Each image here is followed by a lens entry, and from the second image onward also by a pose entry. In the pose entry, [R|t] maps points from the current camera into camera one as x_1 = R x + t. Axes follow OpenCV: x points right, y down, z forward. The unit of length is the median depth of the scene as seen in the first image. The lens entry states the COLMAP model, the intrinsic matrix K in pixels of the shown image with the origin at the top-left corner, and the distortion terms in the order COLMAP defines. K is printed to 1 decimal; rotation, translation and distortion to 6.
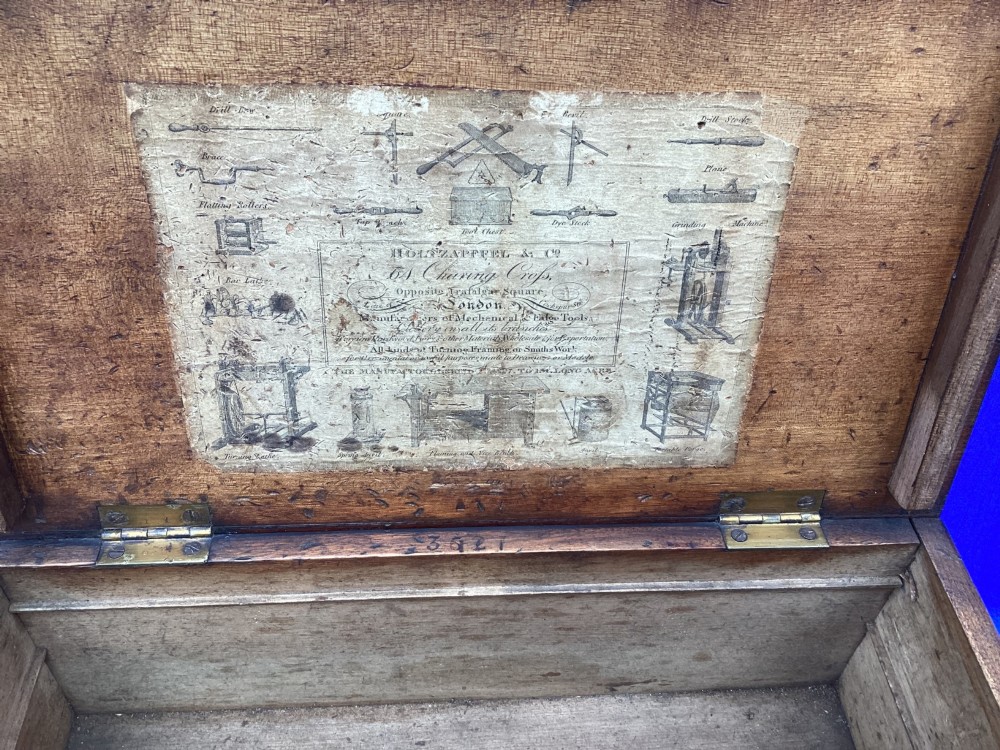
lens RADIAL K [[911.1, 0, 493.0], [0, 911.1, 377.3], [0, 0, 1]] dist [0.138402, -0.306347]
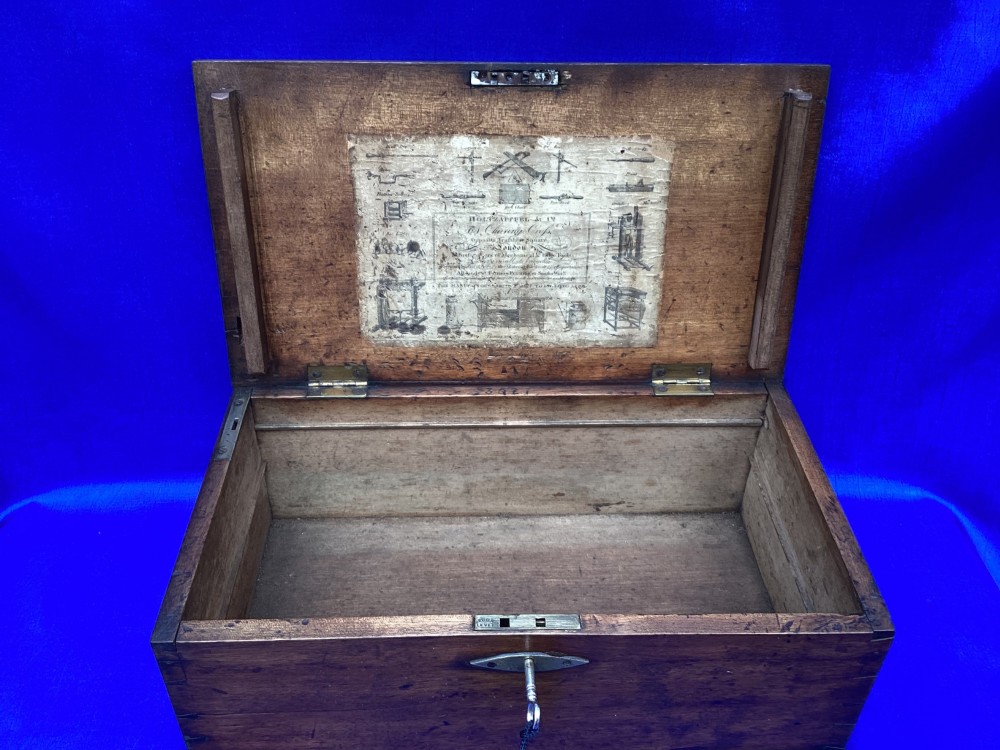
lens RADIAL K [[911.1, 0, 493.0], [0, 911.1, 377.3], [0, 0, 1]] dist [0.138402, -0.306347]
pose [[0.999088, -0.005859, -0.042296, 0.020079], [0.000201, 0.991176, -0.132549, 0.431087], [0.042699, 0.132420, 0.990274, -0.844529]]
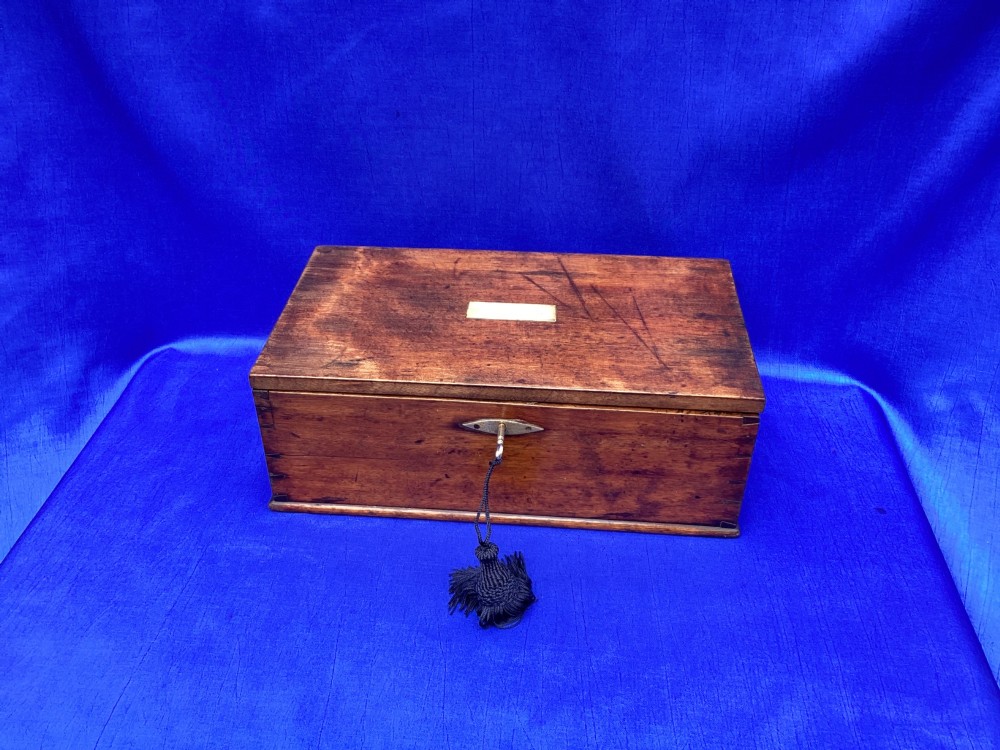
lens RADIAL K [[911.1, 0, 493.0], [0, 911.1, 377.3], [0, 0, 1]] dist [0.138402, -0.306347]
pose [[0.988775, 0.048967, -0.141157, 0.291794], [-0.070922, 0.985370, -0.154971, 0.916134], [0.131504, 0.163243, 0.977782, -1.441292]]
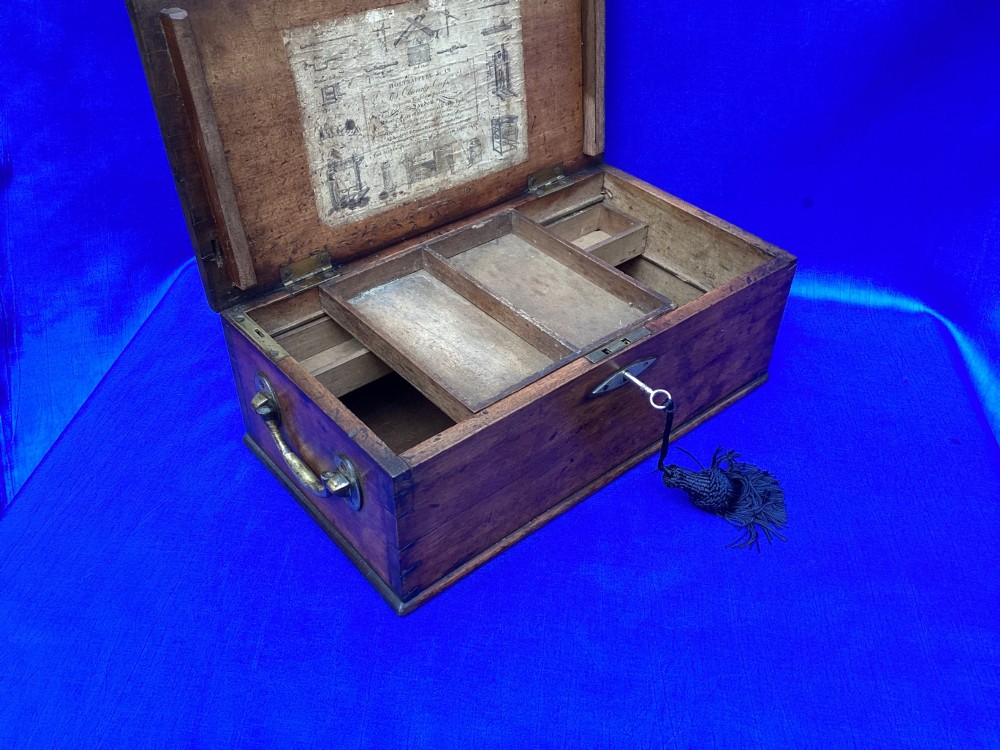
lens RADIAL K [[911.1, 0, 493.0], [0, 911.1, 377.3], [0, 0, 1]] dist [0.138402, -0.306347]
pose [[0.807478, -0.388687, 0.443737, -1.077017], [0.384921, 0.917189, 0.102953, 0.345174], [-0.447007, 0.087672, 0.890224, -0.947318]]
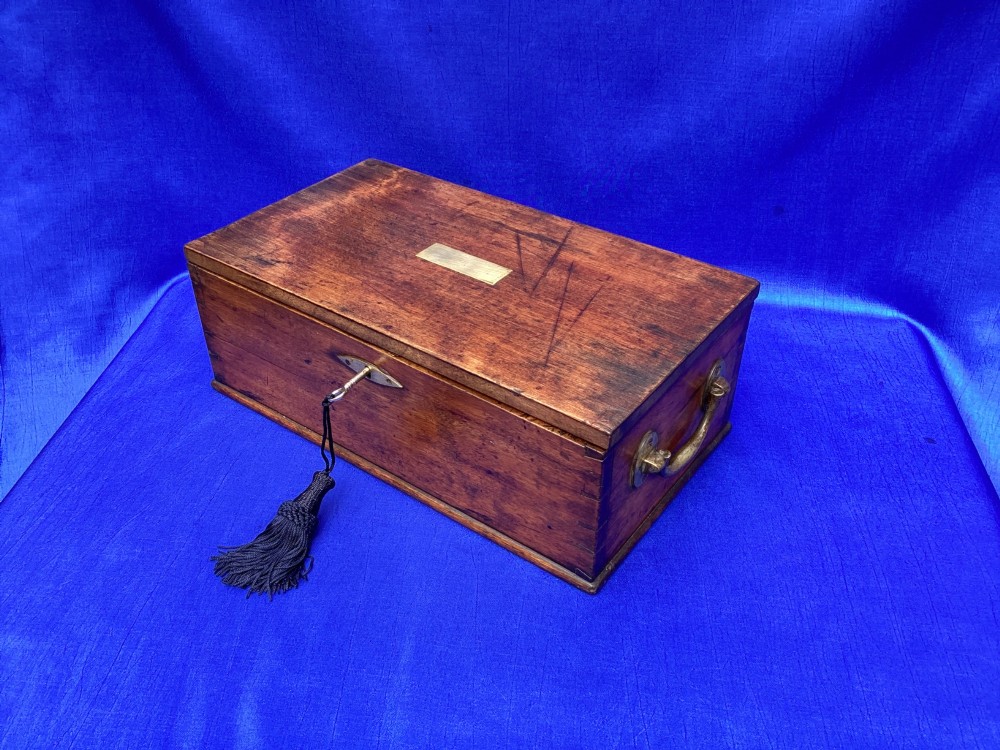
lens RADIAL K [[911.1, 0, 493.0], [0, 911.1, 377.3], [0, 0, 1]] dist [0.138402, -0.306347]
pose [[0.761724, 0.347523, -0.546813, 1.318578], [-0.427341, 0.903850, -0.020861, 0.631413], [0.486987, 0.249566, 0.836995, -0.830235]]
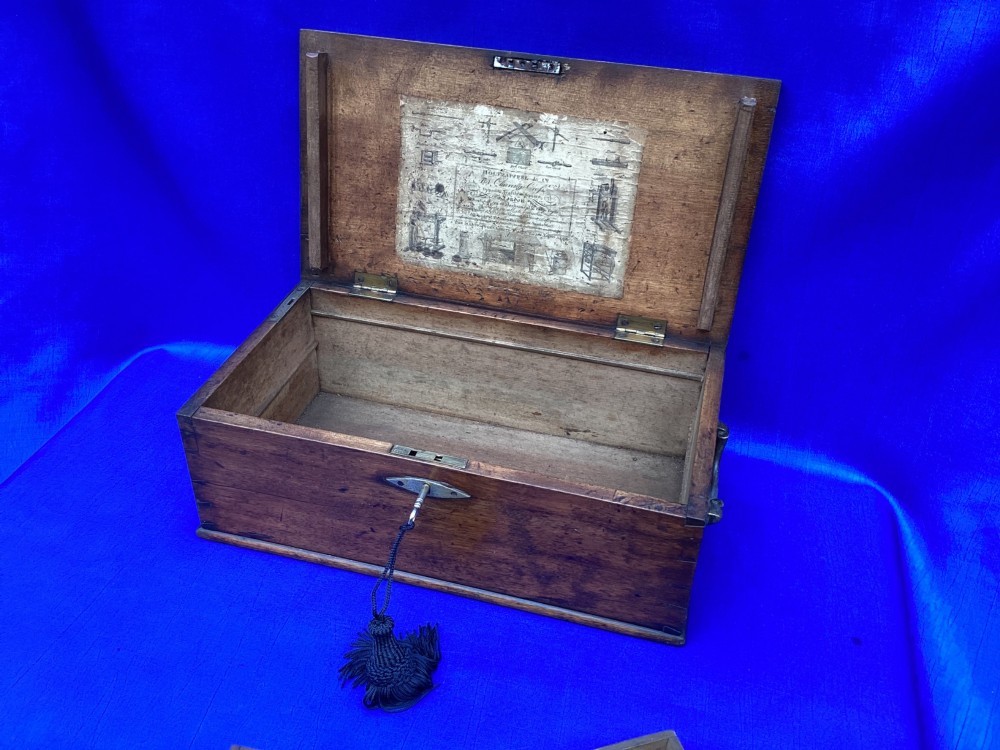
lens RADIAL K [[910.6, 0, 494.9], [0, 910.6, 373.9], [0, 0, 1]] dist [0.177387, -0.411168]
pose [[0.946825, 0.168554, -0.274067, 0.660141], [-0.213818, 0.966127, -0.144502, 0.710627], [0.240427, 0.195418, 0.950793, -1.209790]]
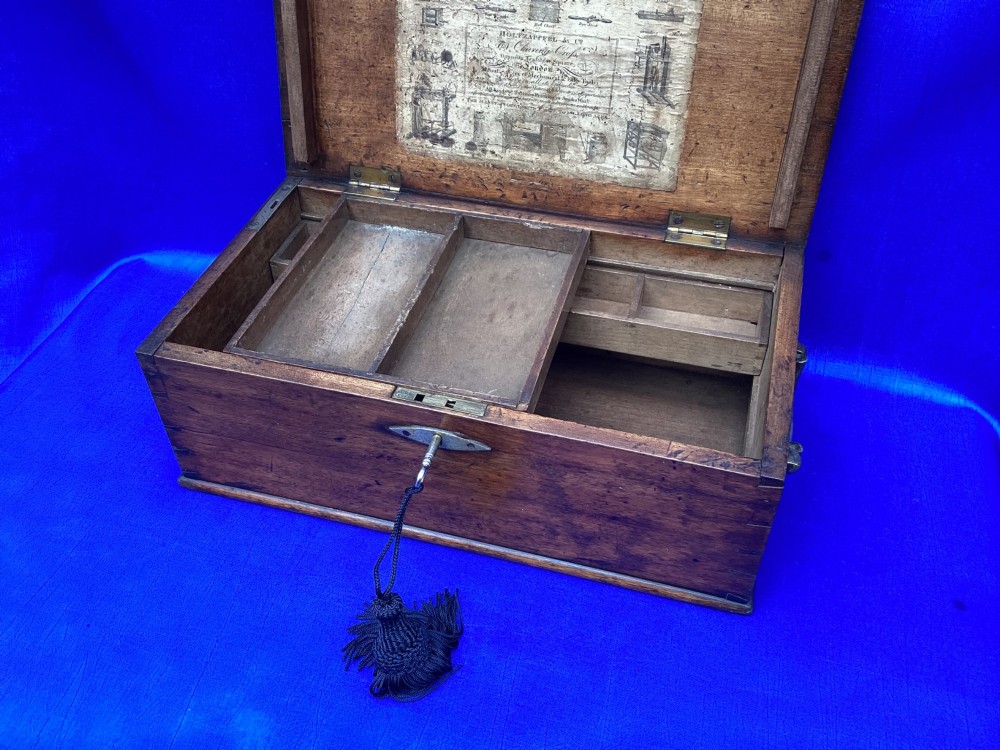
lens RADIAL K [[910.6, 0, 494.9], [0, 910.6, 373.9], [0, 0, 1]] dist [0.177387, -0.411168]
pose [[0.939689, 0.185690, -0.287234, 0.559971], [-0.194915, 0.980814, -0.003594, 0.565663], [0.281055, 0.059364, 0.957854, -0.848695]]
